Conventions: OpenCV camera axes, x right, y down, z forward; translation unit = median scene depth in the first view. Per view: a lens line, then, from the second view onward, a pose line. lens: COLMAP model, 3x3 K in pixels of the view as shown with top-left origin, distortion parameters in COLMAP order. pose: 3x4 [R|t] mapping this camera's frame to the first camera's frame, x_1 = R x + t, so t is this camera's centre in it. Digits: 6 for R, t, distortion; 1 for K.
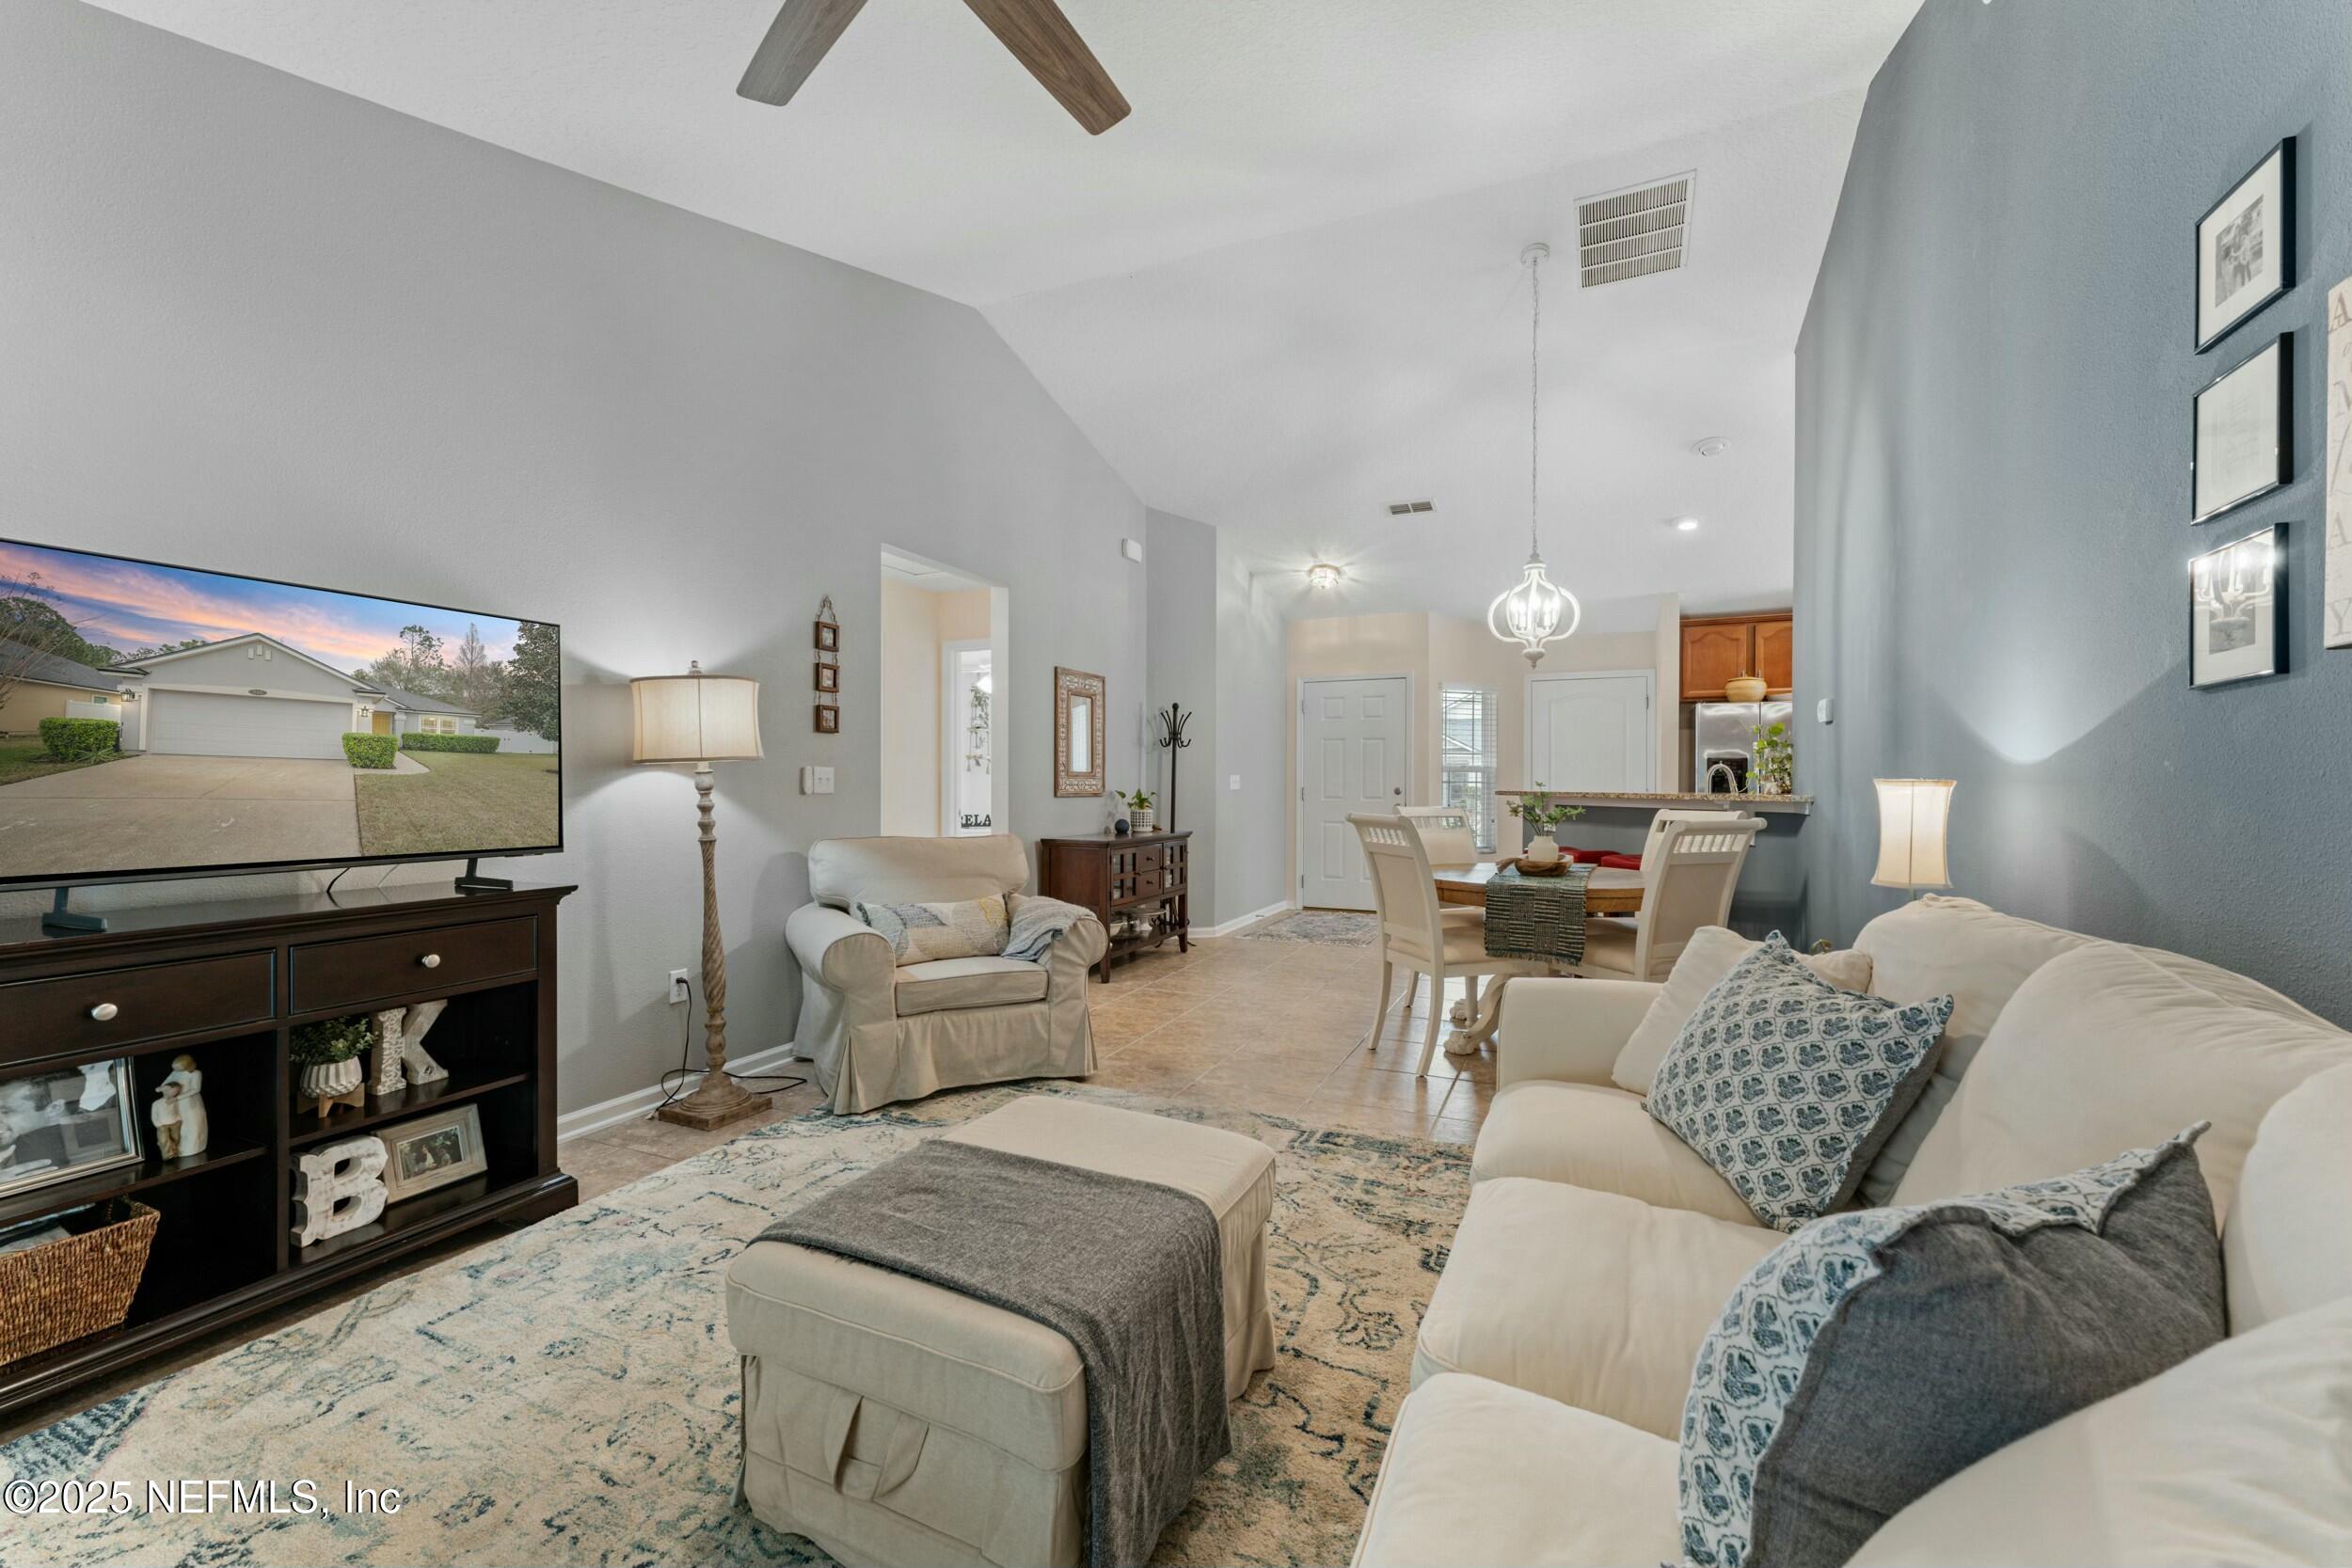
lens RADIAL K [[936.5, 0, 1171.6], [0, 936.5, 775.6], [0, 0, 1]] dist [0.009485, -0.009094]
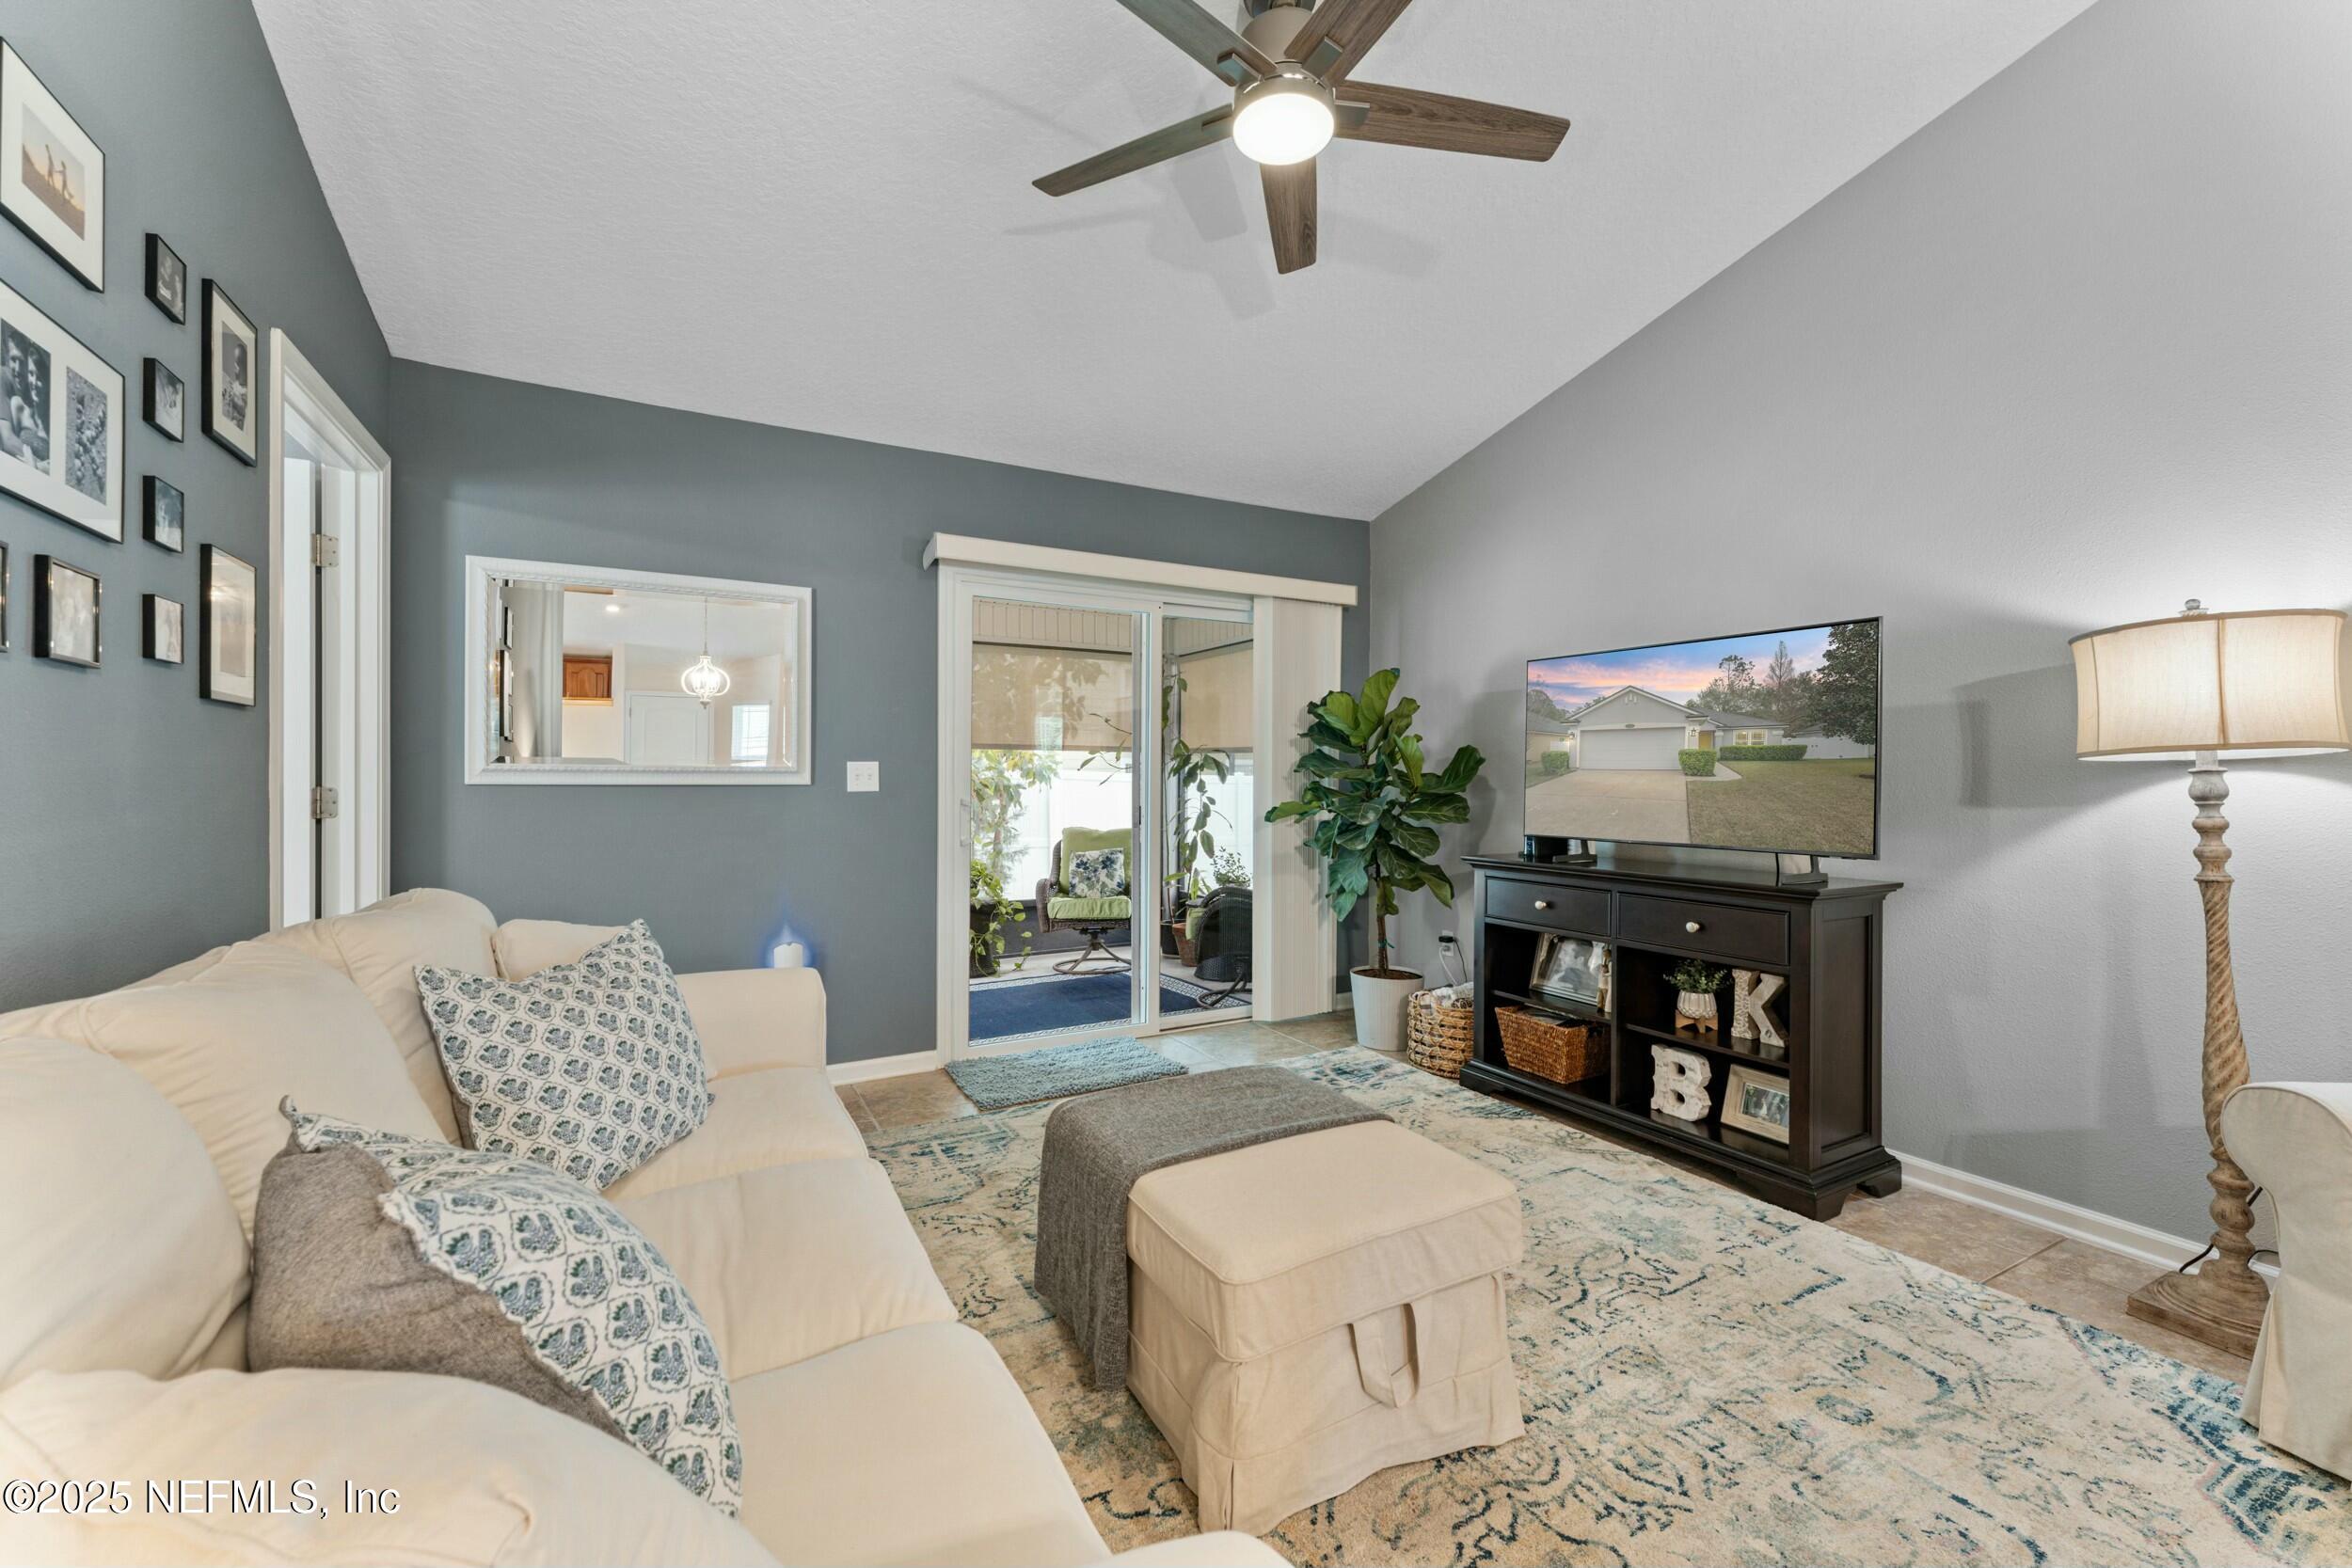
lens RADIAL K [[938.7, 0, 1168.5], [0, 938.7, 772.9], [0, 0, 1]] dist [0.002038, 0.000219]
pose [[-0.599083, -0.008436, -0.800642, 0.329535], [-0.002996, 0.999961, -0.008293, 0.001767], [0.800681, -0.002569, -0.599085, 0.623158]]
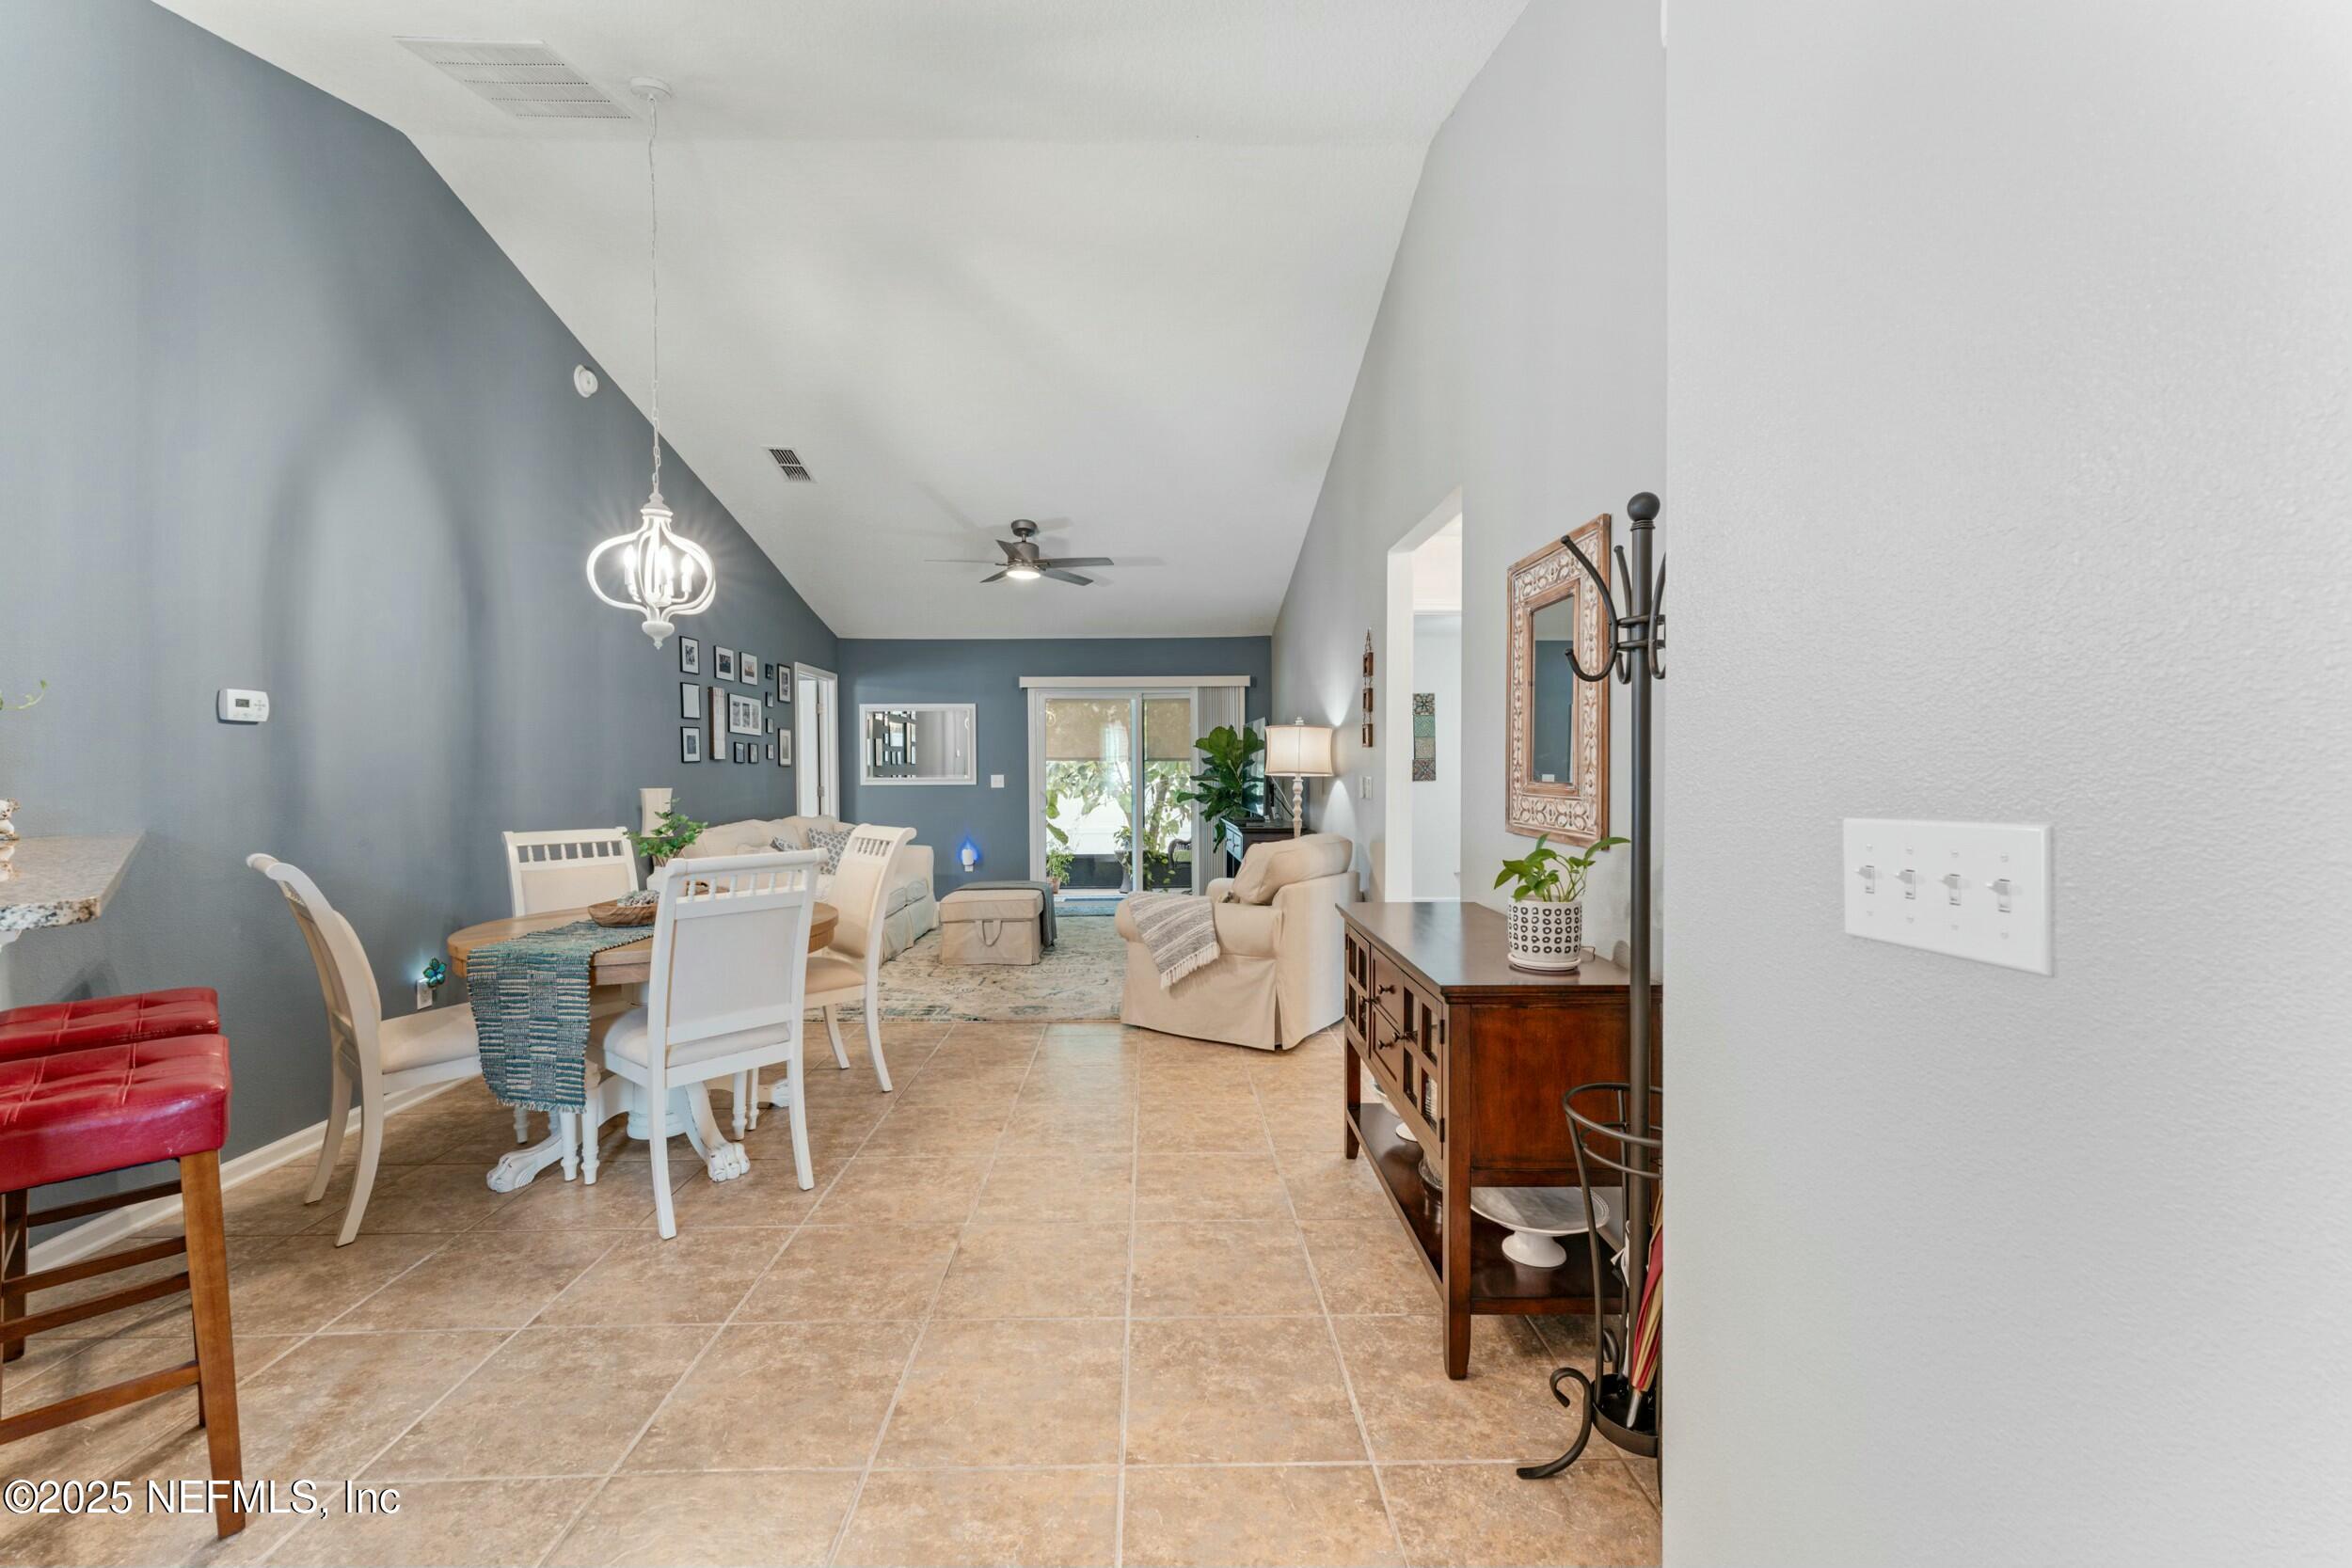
lens RADIAL K [[928.6, 0, 1171.2], [0, 928.6, 787.4], [0, 0, 1]] dist [-0.001185, 0.000045]
pose [[-0.900387, 0.008817, -0.435000, 0.345267], [0.004168, 0.999924, 0.011640, -0.010033], [0.435069, 0.008668, -0.900355, 1.854357]]
